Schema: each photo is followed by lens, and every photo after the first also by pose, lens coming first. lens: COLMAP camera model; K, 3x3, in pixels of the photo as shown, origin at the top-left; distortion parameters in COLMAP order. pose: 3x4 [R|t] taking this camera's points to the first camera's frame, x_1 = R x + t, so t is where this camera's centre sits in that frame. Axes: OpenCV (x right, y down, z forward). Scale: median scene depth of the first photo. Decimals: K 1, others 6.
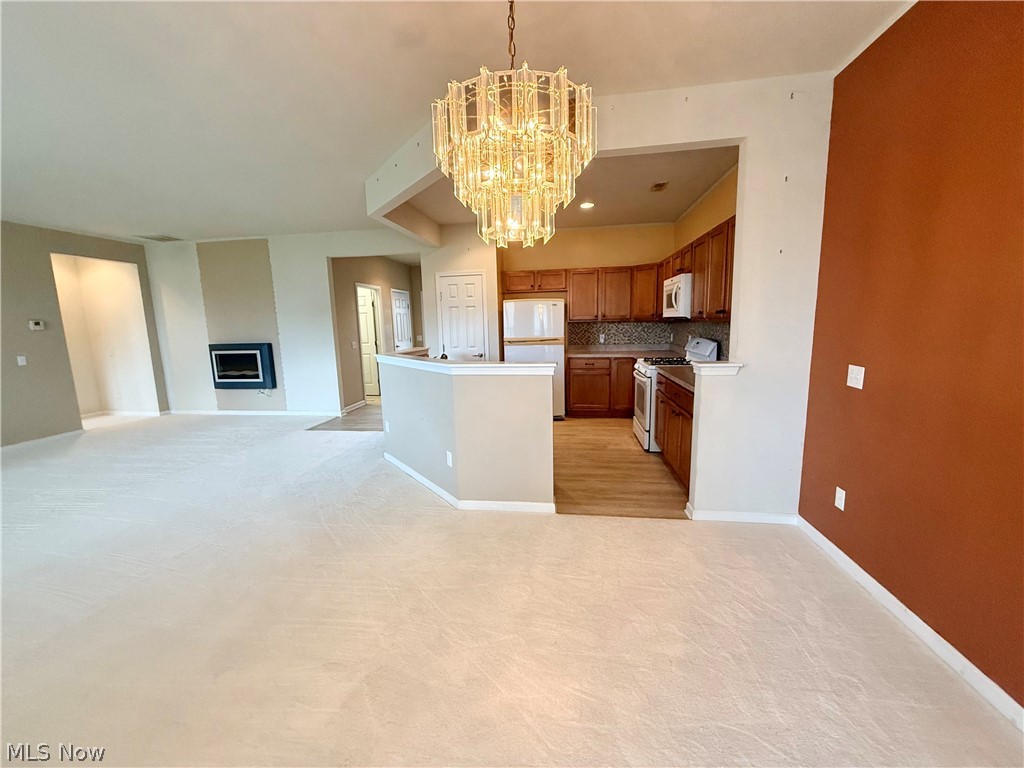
lens RADIAL K [[408.2, 0, 510.9], [0, 408.2, 384.2], [0, 0, 1]] dist [0.000768, 0.000381]
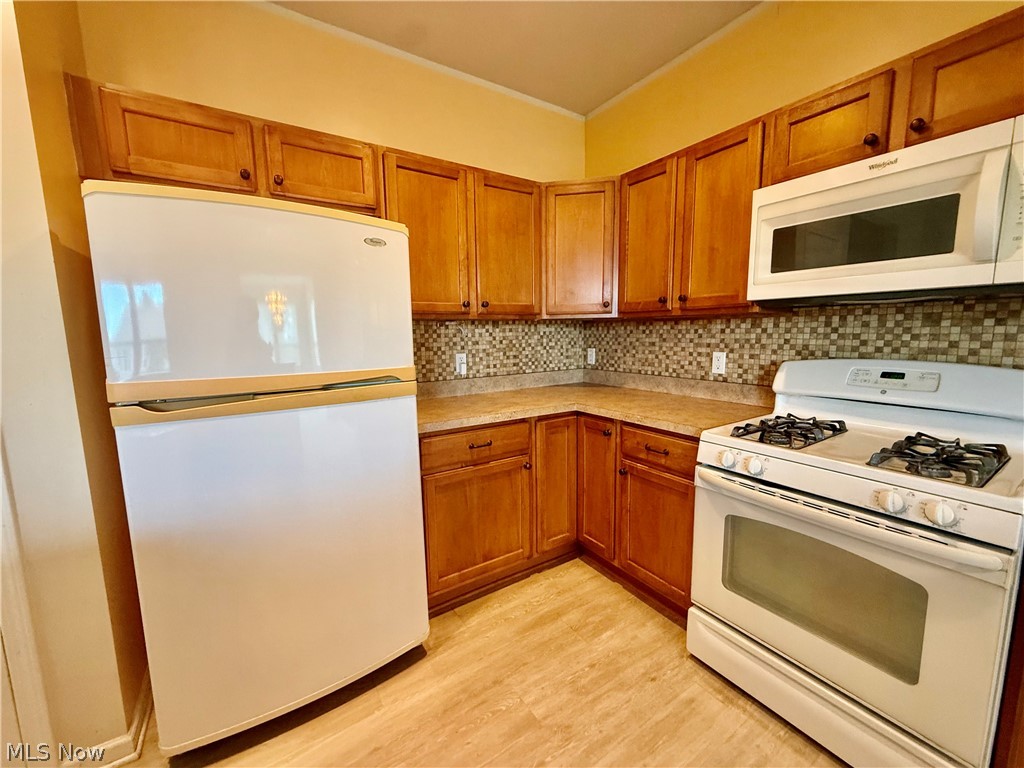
lens RADIAL K [[408.2, 0, 510.9], [0, 408.2, 384.2], [0, 0, 1]] dist [0.000768, 0.000381]
pose [[0.752491, -0.072577, 0.654592, -0.000831], [0.097051, 0.995279, -0.001215, -0.093315], [-0.651413, 0.064443, 0.755982, 0.716856]]
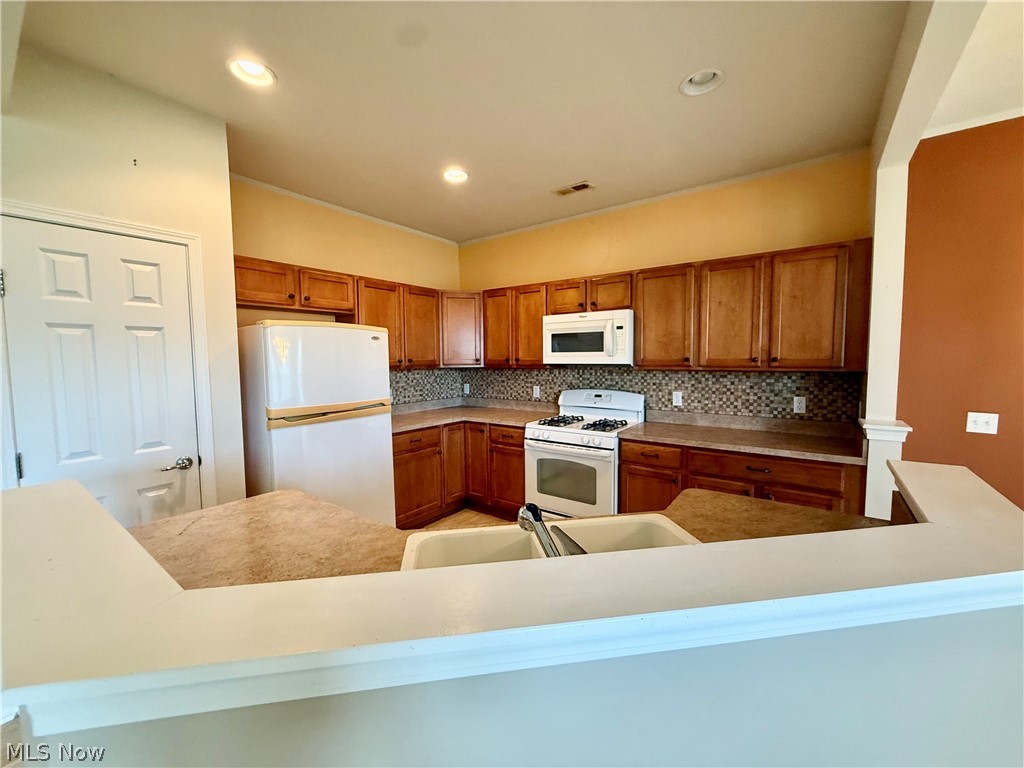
lens RADIAL K [[408.2, 0, 510.9], [0, 408.2, 384.2], [0, 0, 1]] dist [0.000768, 0.000381]
pose [[0.474145, -0.038072, 0.879623, -0.254998], [0.131623, 0.990903, -0.028060, -0.093475], [-0.870553, 0.129083, 0.474843, 0.574847]]
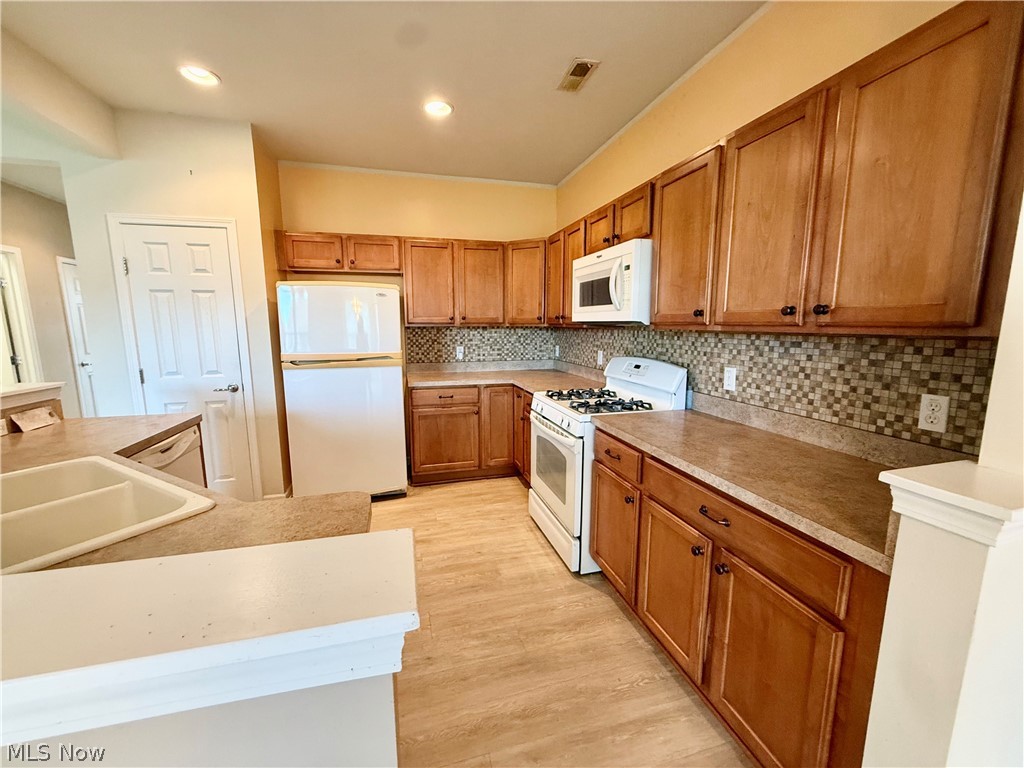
lens RADIAL K [[408.2, 0, 510.9], [0, 408.2, 384.2], [0, 0, 1]] dist [0.000768, 0.000381]
pose [[0.916631, -0.036520, 0.398062, 0.040552], [0.040612, 0.999173, -0.001852, -0.061715], [-0.397665, 0.017864, 0.917357, 0.400787]]
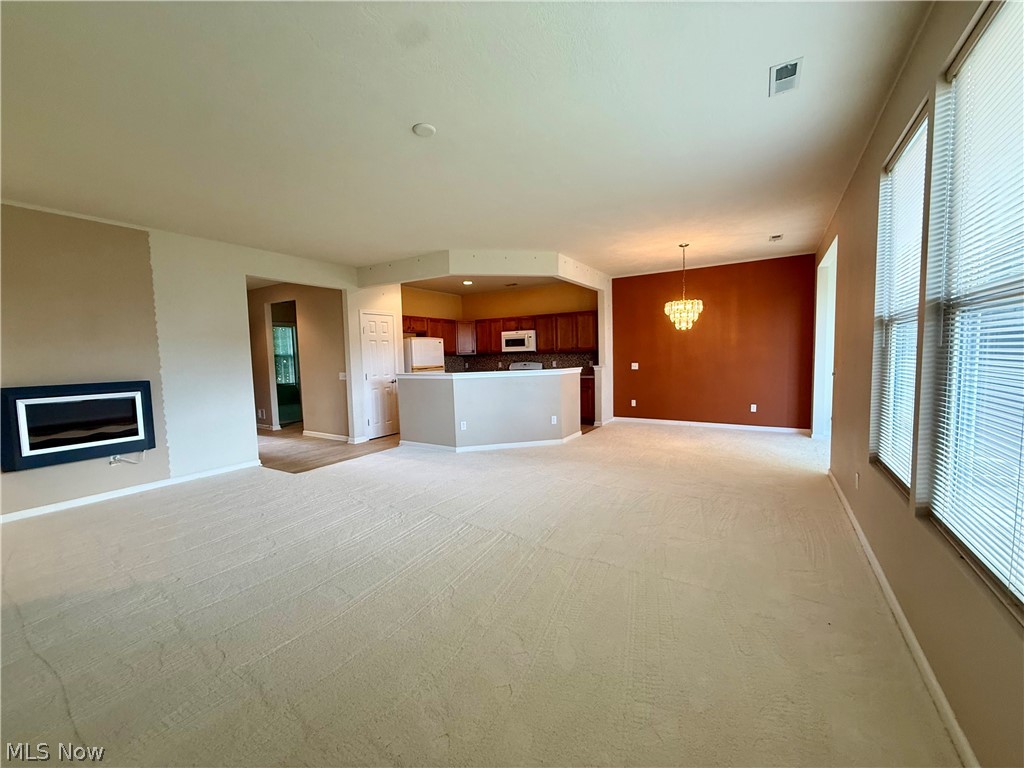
lens RADIAL K [[408.2, 0, 510.9], [0, 408.2, 384.2], [0, 0, 1]] dist [0.000768, 0.000381]
pose [[0.406828, -0.051215, 0.912068, -1.038056], [0.153715, 0.988029, -0.013085, 0.006367], [-0.900479, 0.145522, 0.409830, 0.199757]]
